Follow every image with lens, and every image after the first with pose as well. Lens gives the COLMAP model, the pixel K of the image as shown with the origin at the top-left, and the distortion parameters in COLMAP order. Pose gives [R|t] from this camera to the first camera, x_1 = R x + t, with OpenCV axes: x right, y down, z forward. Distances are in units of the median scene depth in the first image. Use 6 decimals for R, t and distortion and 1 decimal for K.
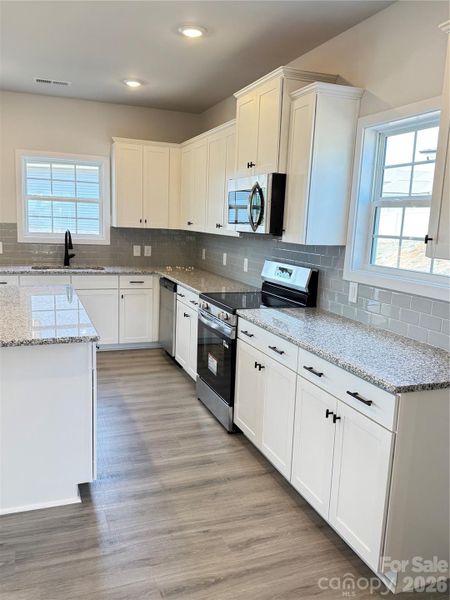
lens RADIAL K [[505.9, 0, 222.5], [0, 505.9, 299.8], [0, 0, 1]] dist [0.103183, -0.045504]
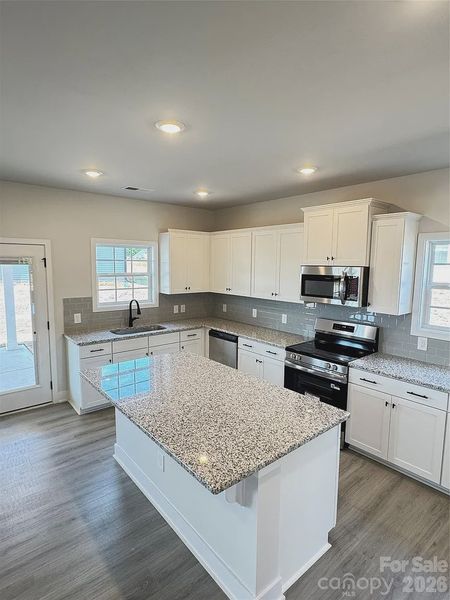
lens RADIAL K [[326.5, 0, 229.2], [0, 326.5, 301.2], [0, 0, 1]] dist [-0.007655, 0.002696]
pose [[0.936960, -0.063914, 0.343543, -0.404480], [0.075594, 0.996924, -0.020700, -0.108753], [-0.341163, 0.045365, 0.938909, 0.177575]]
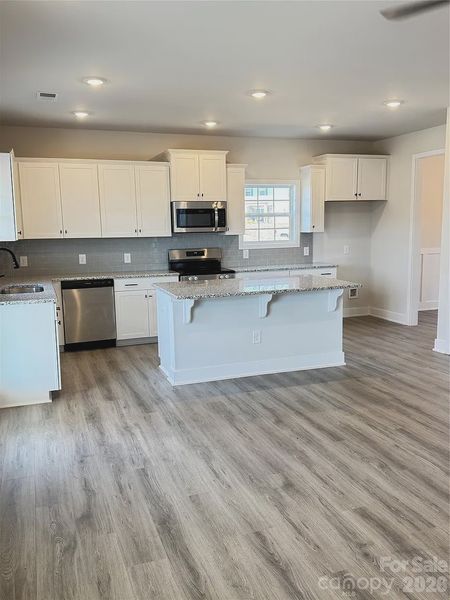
lens RADIAL K [[514.3, 0, 228.7], [0, 514.3, 300.8], [0, 0, 1]] dist [0.060827, -0.096574]
pose [[0.005188, -0.194342, 0.980920, -1.349666], [0.172465, 0.966408, 0.190554, -0.173946], [-0.985002, 0.168186, 0.038531, 0.669791]]
